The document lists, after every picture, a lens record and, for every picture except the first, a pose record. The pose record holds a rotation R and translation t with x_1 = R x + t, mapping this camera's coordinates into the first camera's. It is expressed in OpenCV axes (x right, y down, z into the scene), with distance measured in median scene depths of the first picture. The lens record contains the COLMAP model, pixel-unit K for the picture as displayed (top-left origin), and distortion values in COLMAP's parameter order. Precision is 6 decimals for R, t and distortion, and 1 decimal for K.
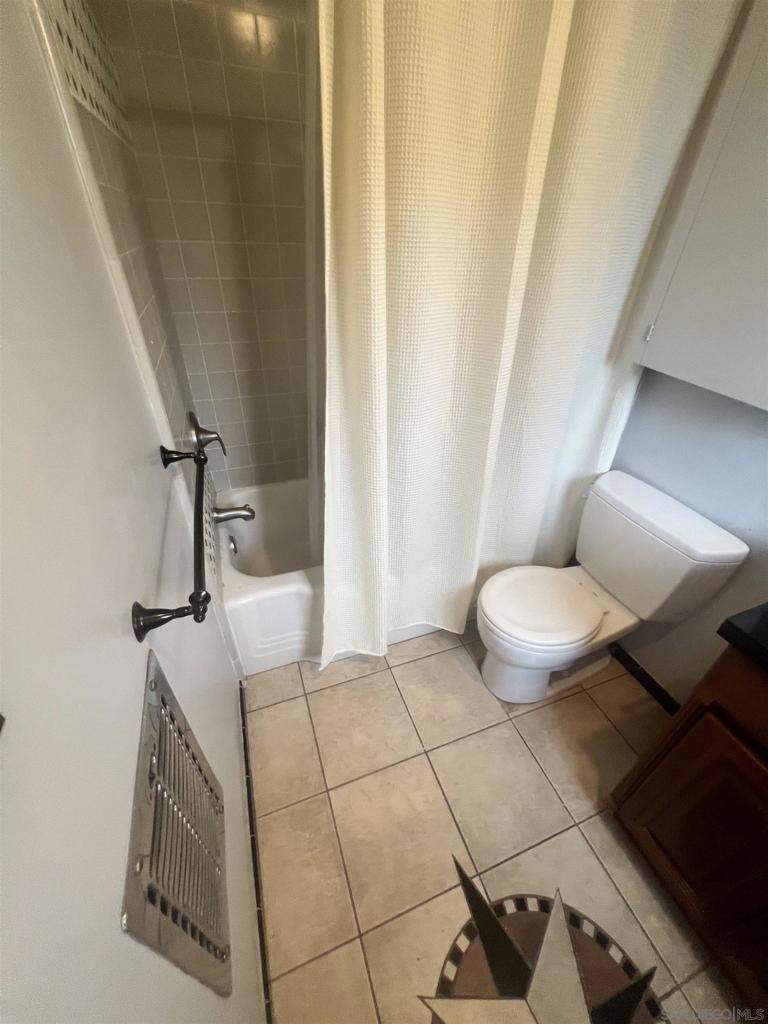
lens RADIAL K [[409.4, 0, 384.9], [0, 409.4, 511.0], [0, 0, 1]] dist [0.002260, 0.000378]
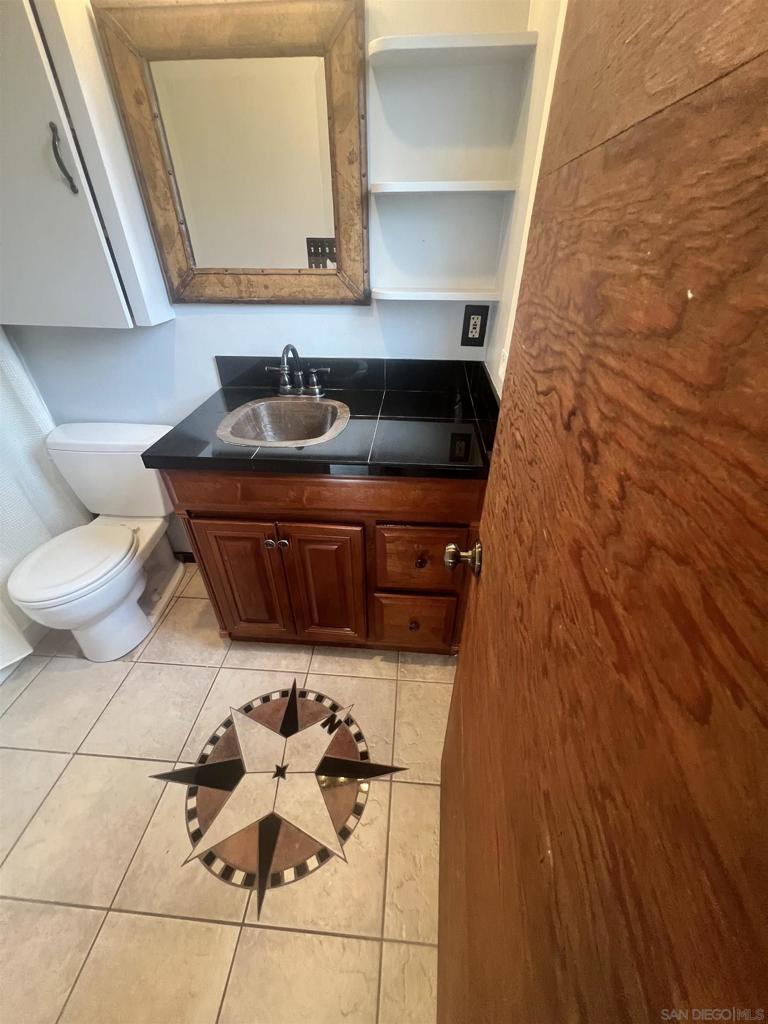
lens RADIAL K [[409.4, 0, 385.7], [0, 409.4, 515.4], [0, 0, 1]] dist [0.002260, 0.000378]
pose [[0.422789, -0.546246, 0.723094, 0.022321], [0.526554, 0.797478, 0.294566, 0.309693], [-0.737557, 0.256209, 0.624793, -0.331018]]
